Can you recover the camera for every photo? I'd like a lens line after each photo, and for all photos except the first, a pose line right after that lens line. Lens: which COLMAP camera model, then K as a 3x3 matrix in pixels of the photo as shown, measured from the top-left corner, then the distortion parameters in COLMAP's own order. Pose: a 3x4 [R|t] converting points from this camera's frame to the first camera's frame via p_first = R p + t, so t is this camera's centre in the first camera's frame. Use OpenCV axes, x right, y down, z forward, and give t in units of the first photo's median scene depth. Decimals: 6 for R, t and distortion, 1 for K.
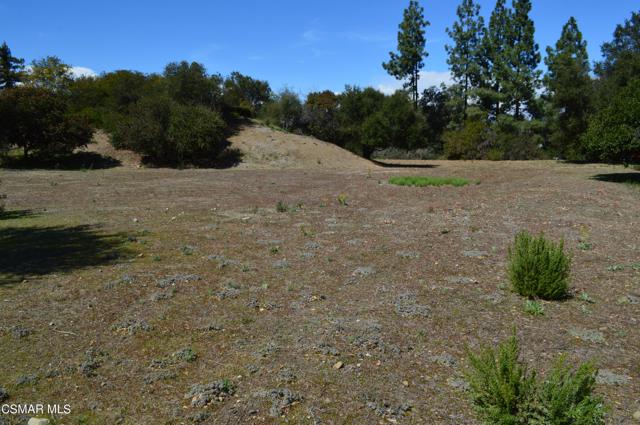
lens RADIAL K [[502.8, 0, 316.6], [0, 502.8, 211.4], [0, 0, 1]] dist [-0.011626, 0.011424]
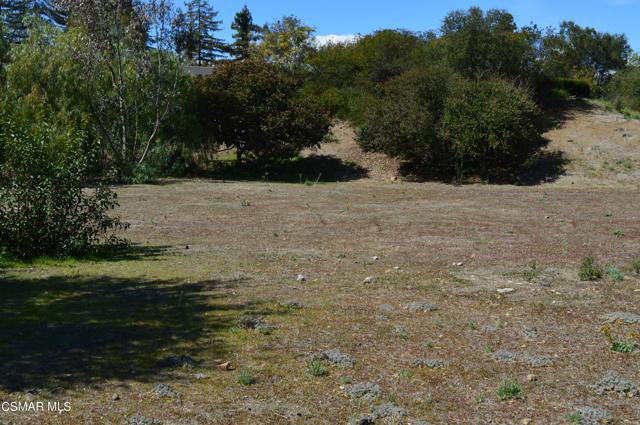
lens RADIAL K [[805.0, 0, 320.2], [0, 805.0, 211.1], [0, 0, 1]] dist [-0.021212, 0.000000]
pose [[0.893853, 0.035025, -0.446989, 0.011942], [-0.057870, 0.997618, -0.037553, -0.006324], [0.444609, 0.059434, 0.893751, 0.063773]]
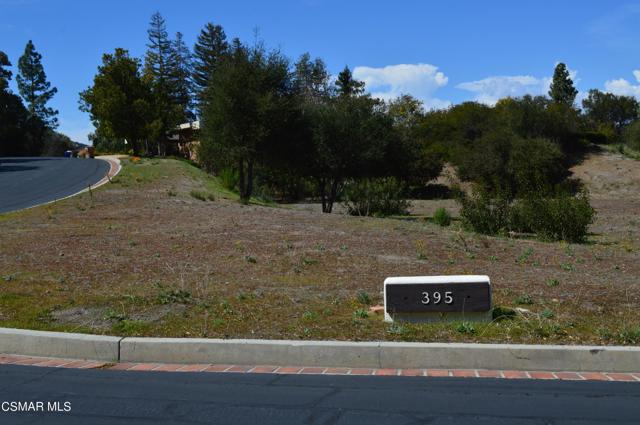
lens RADIAL K [[805.0, 0, 317.1], [0, 805.0, 209.5], [0, 0, 1]] dist [-0.021212, 0.000000]
pose [[0.853072, 0.000946, -0.521793, 0.231700], [-0.044663, 0.996461, -0.071213, 0.071532], [0.519878, 0.084055, 0.850095, -0.609336]]
